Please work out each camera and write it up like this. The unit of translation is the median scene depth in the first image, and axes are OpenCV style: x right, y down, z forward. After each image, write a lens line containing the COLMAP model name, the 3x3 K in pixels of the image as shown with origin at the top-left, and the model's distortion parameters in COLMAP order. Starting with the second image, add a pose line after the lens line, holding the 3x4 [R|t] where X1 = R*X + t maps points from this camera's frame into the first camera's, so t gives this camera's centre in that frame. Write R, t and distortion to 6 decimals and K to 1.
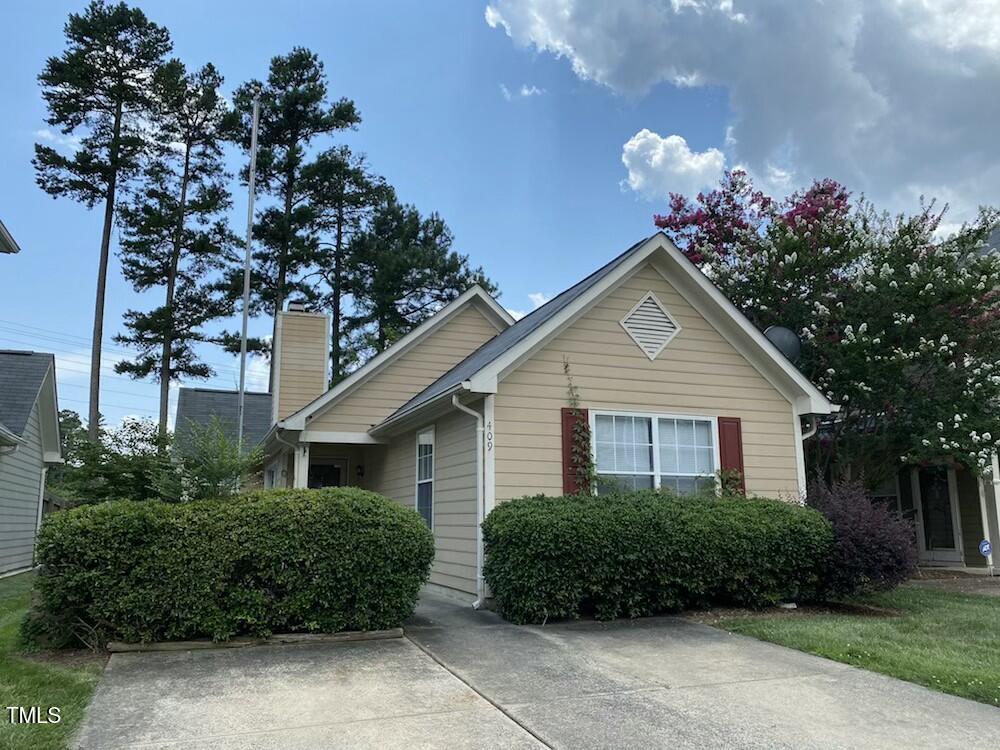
lens RADIAL K [[781.6, 0, 499.3], [0, 781.6, 388.0], [0, 0, 1]] dist [0.001557, -0.000730]
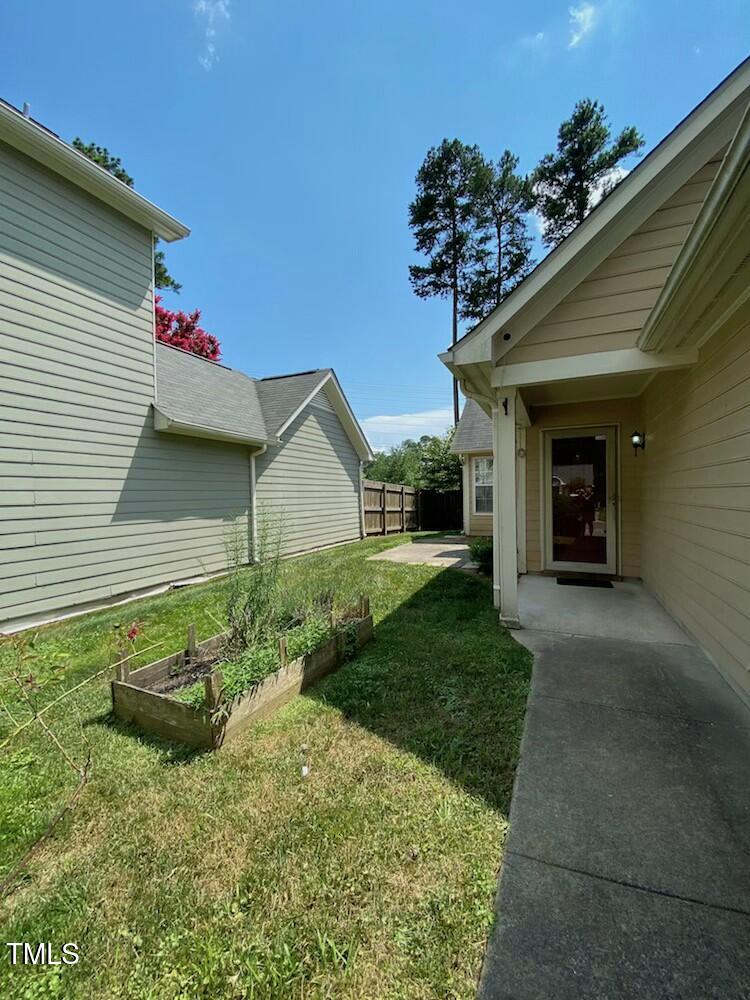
lens RADIAL K [[407.8, 0, 378.1], [0, 407.8, 503.3], [0, 0, 1]] dist [0.037693, -0.027753]
pose [[0.712462, 0.004645, -0.701695, -0.037565], [0.137552, 0.979653, 0.146149, 0.032794], [0.688097, -0.200645, 0.697327, 0.251902]]
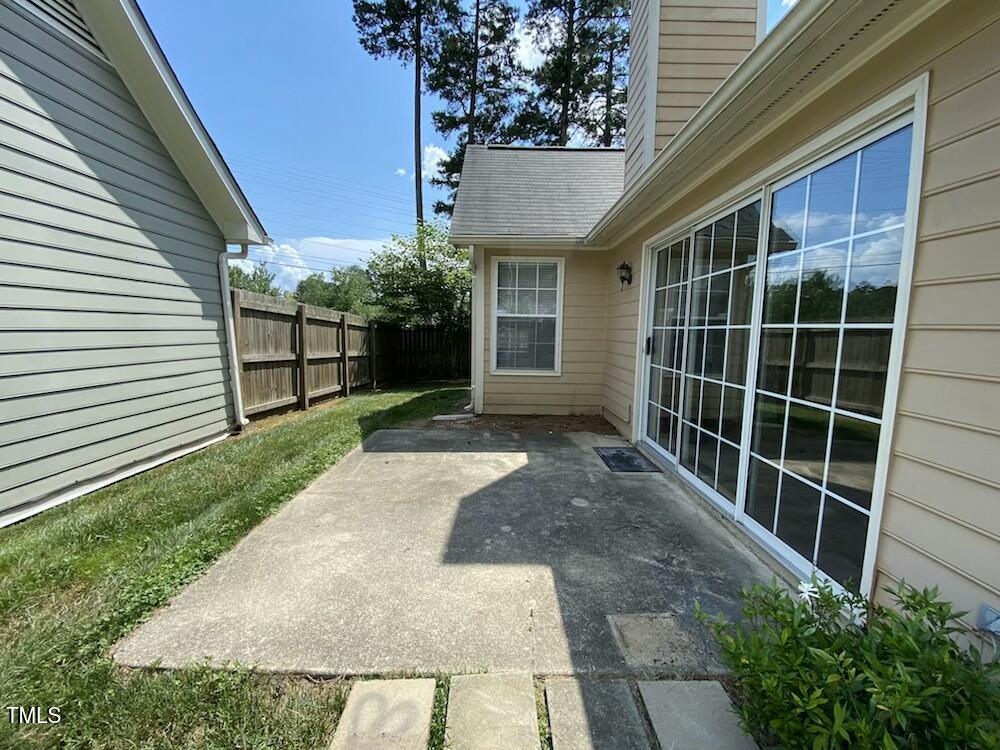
lens RADIAL K [[407.8, 0, 501.5], [0, 407.8, 373.1], [0, 0, 1]] dist [0.037693, -0.027753]
pose [[0.935104, 0.054603, -0.350142, -0.147142], [0.043683, 0.962762, 0.266798, 0.055182], [0.351671, -0.264779, 0.897897, 0.379547]]
